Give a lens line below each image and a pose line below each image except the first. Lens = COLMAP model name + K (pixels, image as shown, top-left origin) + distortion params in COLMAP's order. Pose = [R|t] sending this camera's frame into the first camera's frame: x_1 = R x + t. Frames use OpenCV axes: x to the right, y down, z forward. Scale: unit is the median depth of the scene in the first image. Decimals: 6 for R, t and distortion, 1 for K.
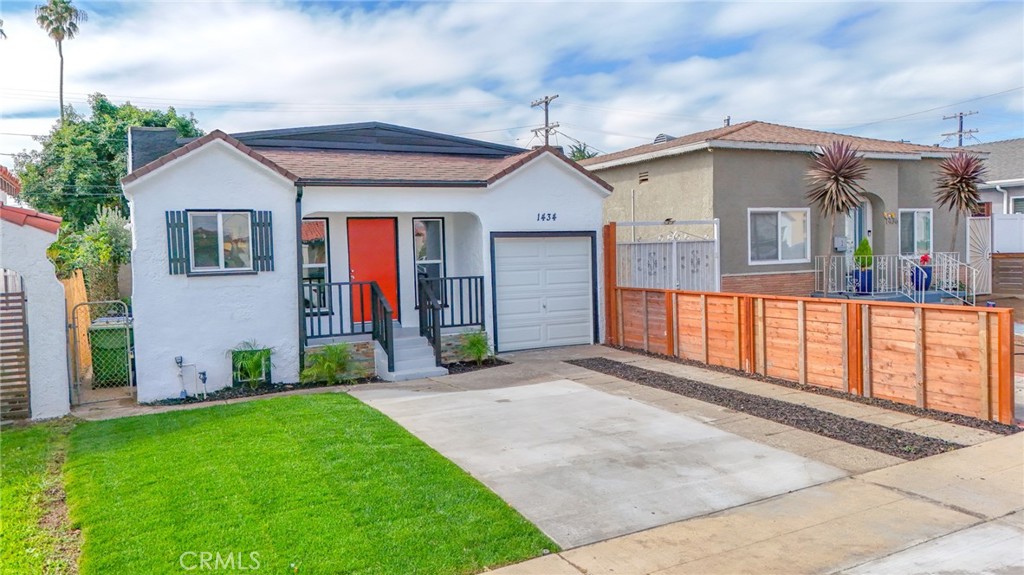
lens RADIAL K [[756.8, 0, 514.7], [0, 756.8, 284.6], [0, 0, 1]] dist [0.073541, -0.070427]
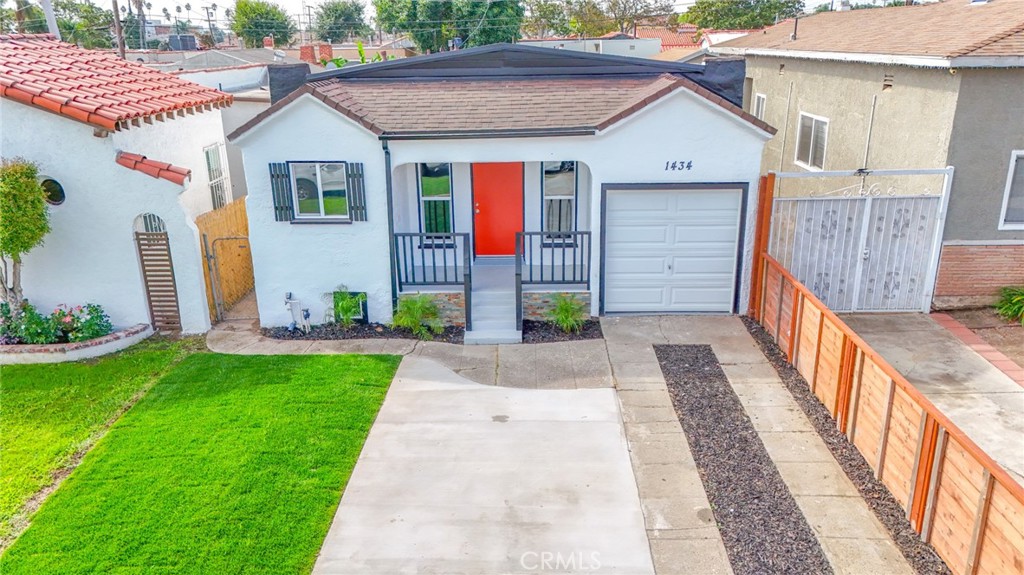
lens RADIAL K [[756.8, 0, 512.5], [0, 756.8, 288.7], [0, 0, 1]] dist [0.073541, -0.070427]
pose [[0.876139, 0.165997, -0.452576, 0.308320], [-0.031890, 0.956743, 0.289180, -0.213359], [0.481002, -0.238929, 0.843534, 0.187679]]
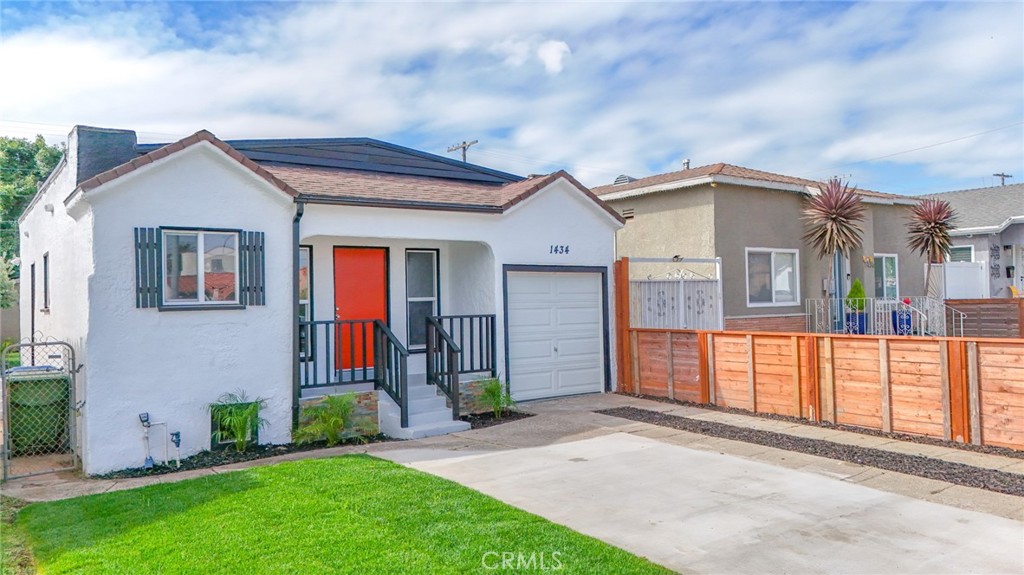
lens RADIAL K [[756.8, 0, 513.8], [0, 756.8, 283.6], [0, 0, 1]] dist [0.073541, -0.070427]
pose [[0.986806, 0.010365, 0.161575, -0.169377], [0.001317, 0.997402, -0.072028, 0.016695], [-0.161902, 0.071290, 0.984228, 0.139272]]
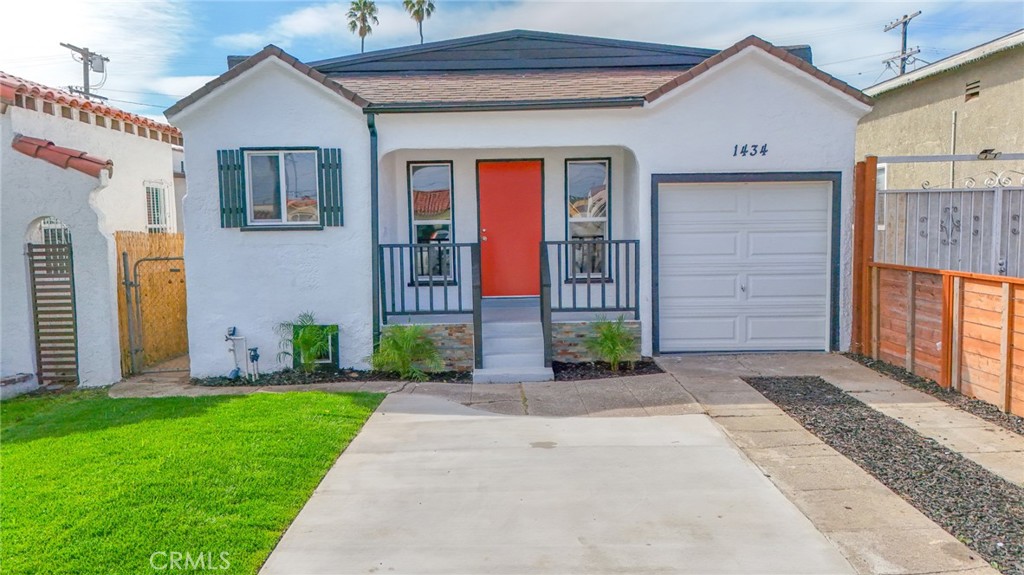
lens RADIAL K [[756.8, 0, 511.7], [0, 756.8, 288.6], [0, 0, 1]] dist [0.073541, -0.070427]
pose [[0.891012, 0.051434, -0.451056, 0.174912], [-0.029228, 0.997999, 0.056065, -0.002477], [0.453037, -0.036772, 0.890733, 0.350134]]
